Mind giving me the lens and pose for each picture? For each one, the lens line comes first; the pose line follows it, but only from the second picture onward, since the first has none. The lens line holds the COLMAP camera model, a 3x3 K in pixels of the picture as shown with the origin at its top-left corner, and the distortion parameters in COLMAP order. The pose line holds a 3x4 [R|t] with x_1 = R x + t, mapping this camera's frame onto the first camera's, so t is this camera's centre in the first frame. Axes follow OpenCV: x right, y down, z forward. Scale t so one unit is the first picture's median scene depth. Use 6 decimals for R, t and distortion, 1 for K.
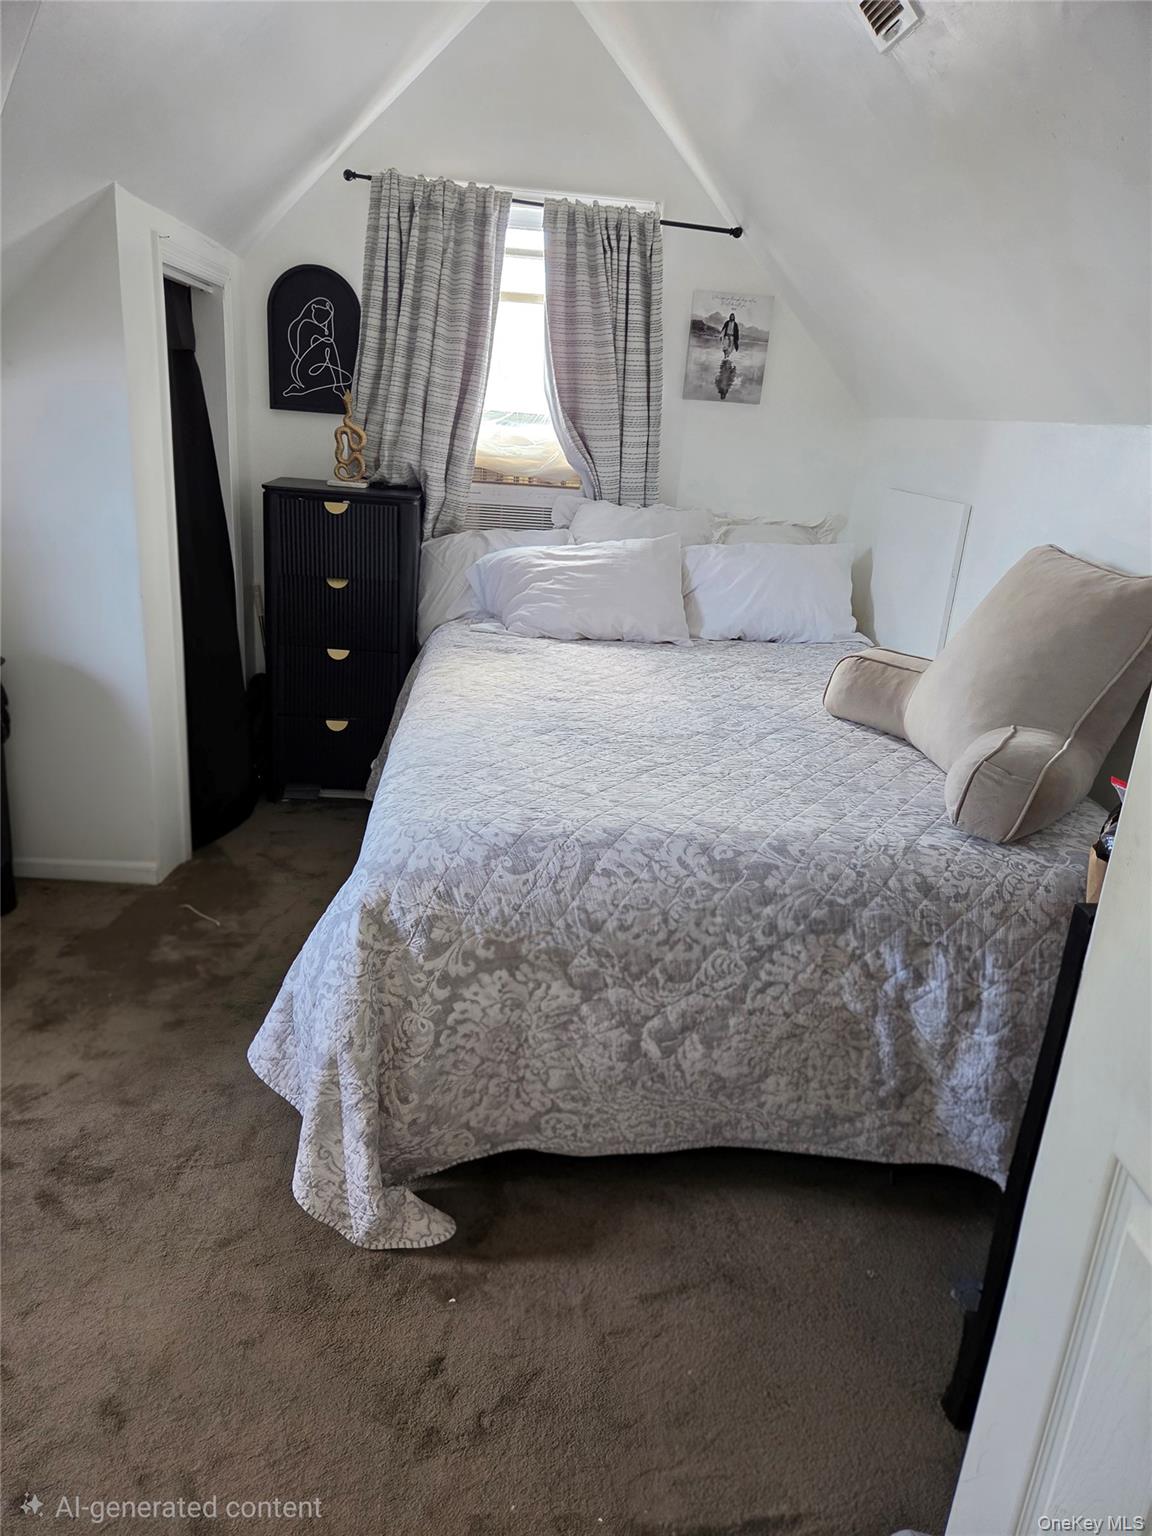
lens RADIAL K [[1019.6, 0, 601.5], [0, 1019.6, 763.8], [0, 0, 1]] dist [0.072436, -0.062901]
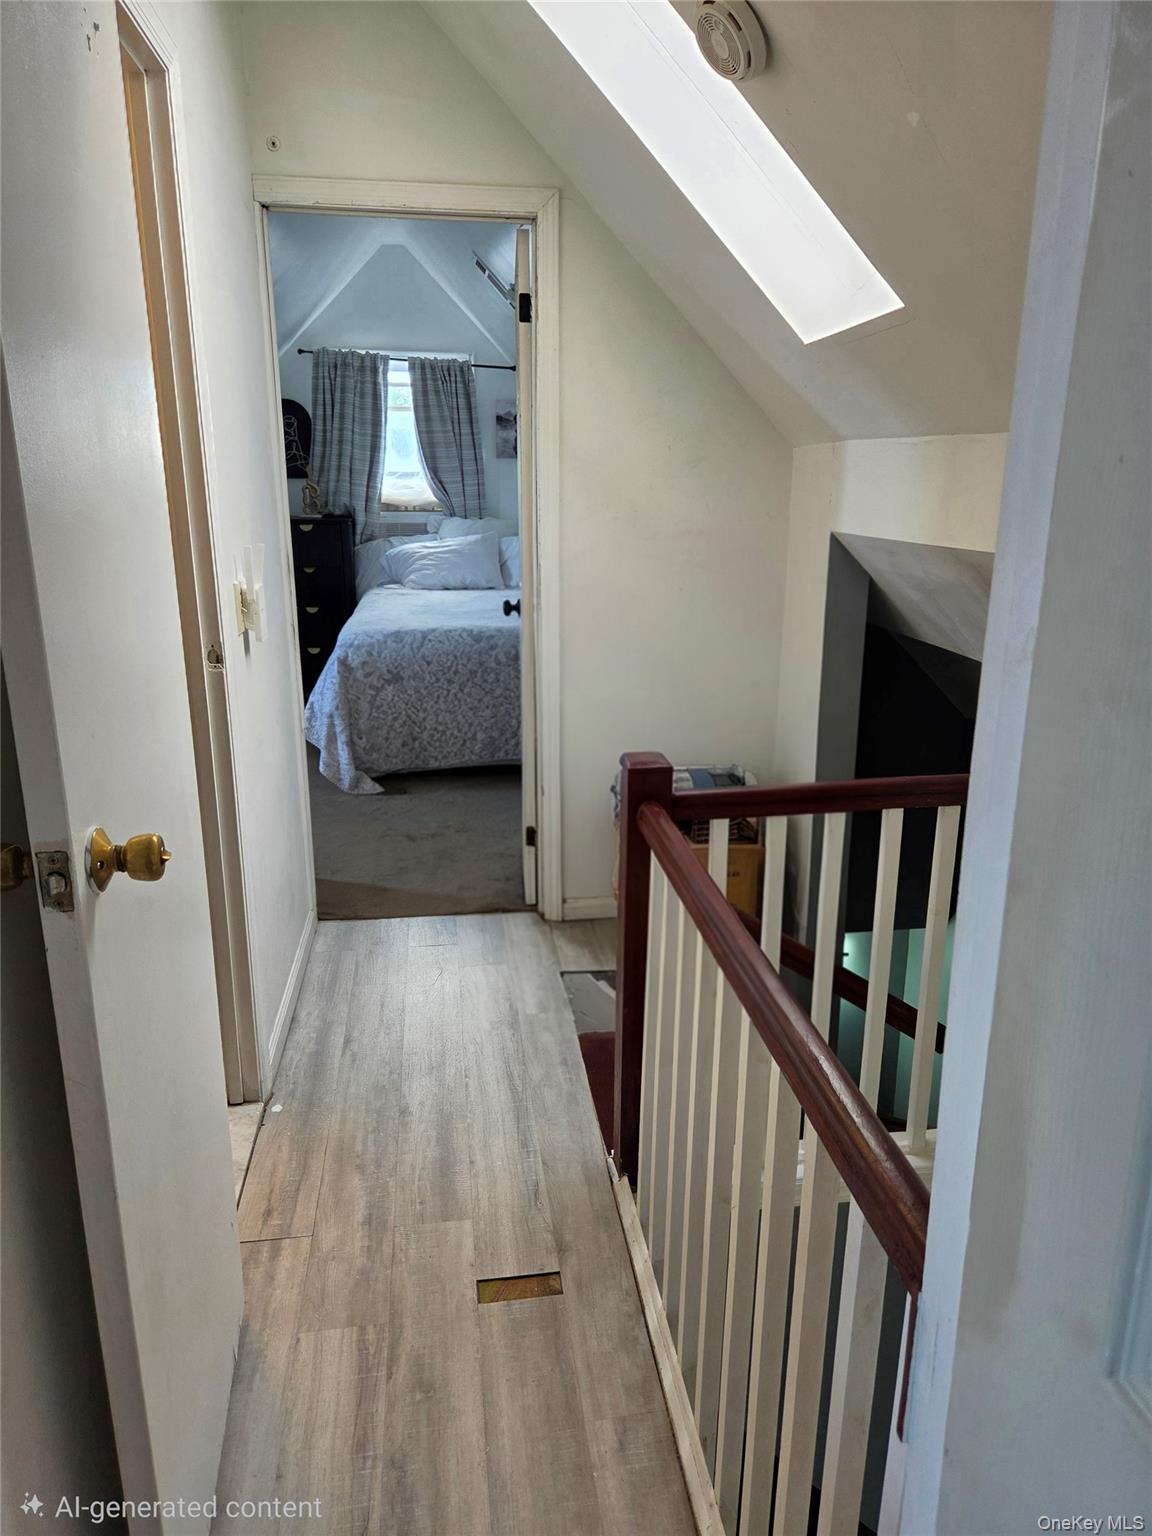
lens RADIAL K [[799.4, 0, 557.7], [0, 799.4, 717.5], [0, 0, 1]] dist [0.044607, -0.023619]
pose [[0.995365, -0.079689, 0.053835, 0.084099], [0.081147, 0.996377, -0.025470, 0.158346], [-0.051610, 0.029720, 0.998225, -0.441615]]
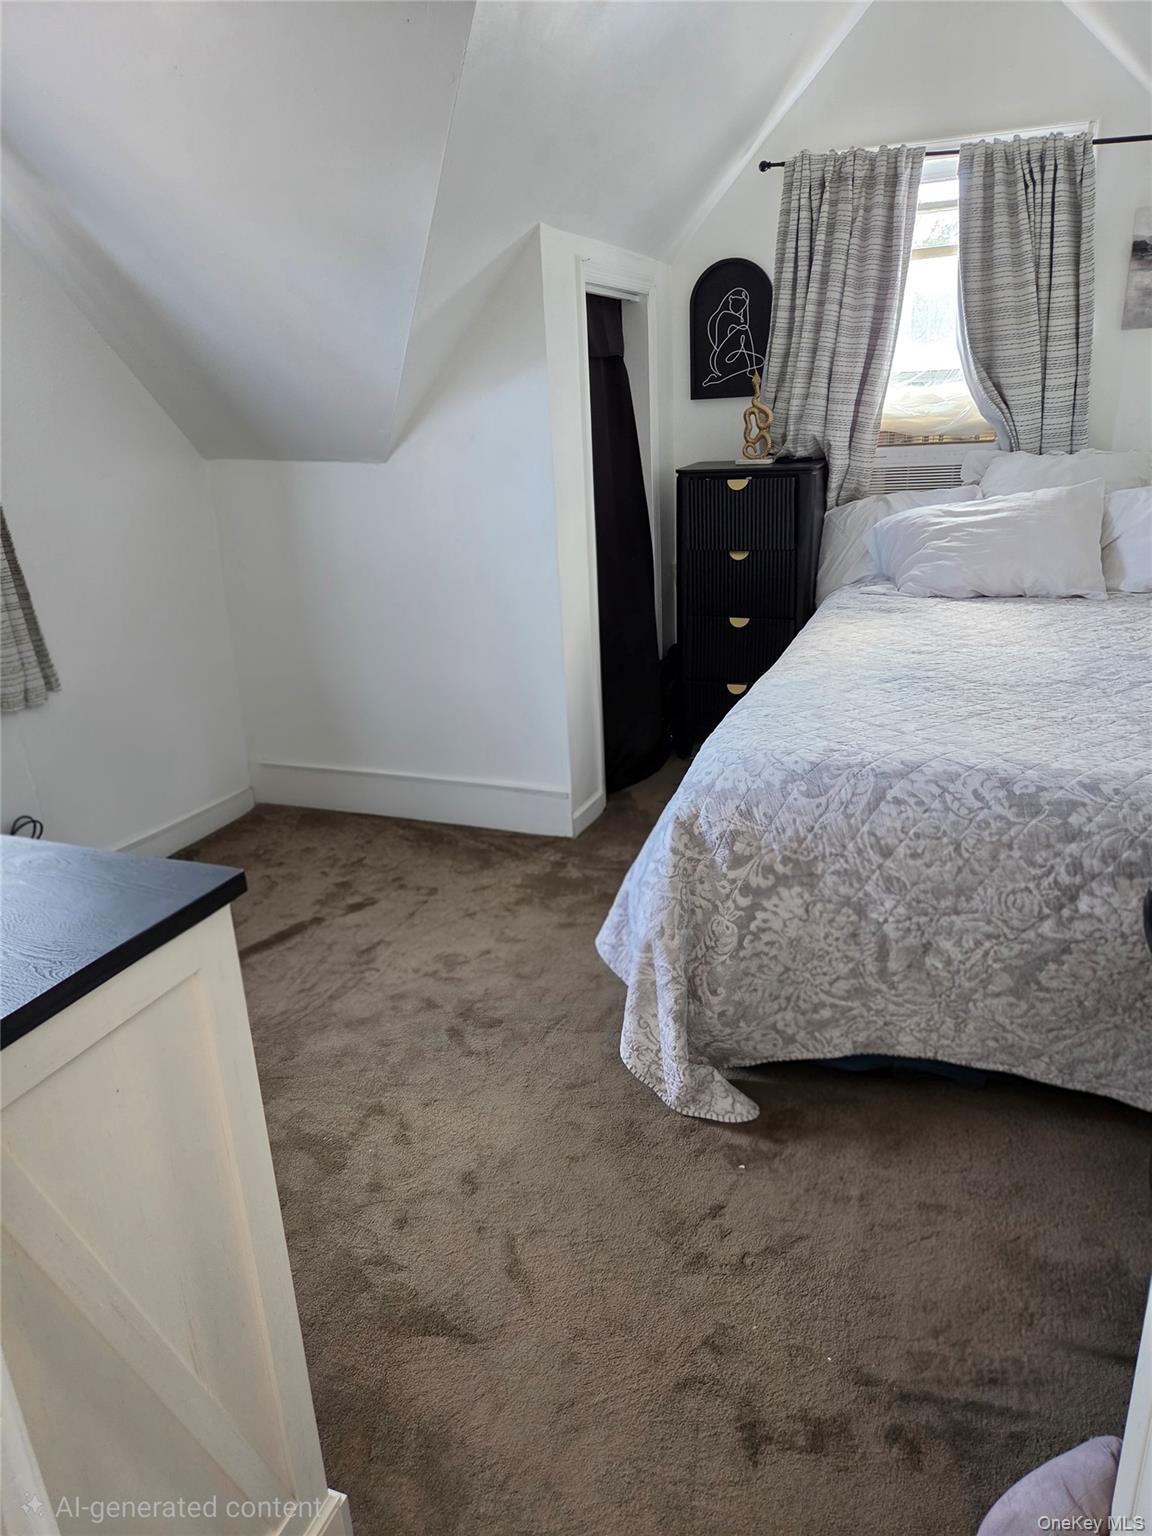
lens RADIAL K [[1019.6, 0, 601.5], [0, 1019.6, 763.8], [0, 0, 1]] dist [0.072436, -0.062901]
pose [[0.905185, 0.031684, -0.423835, 0.073051], [-0.024547, 0.999450, 0.022288, 0.022004], [0.424308, -0.009770, 0.905465, -0.034449]]
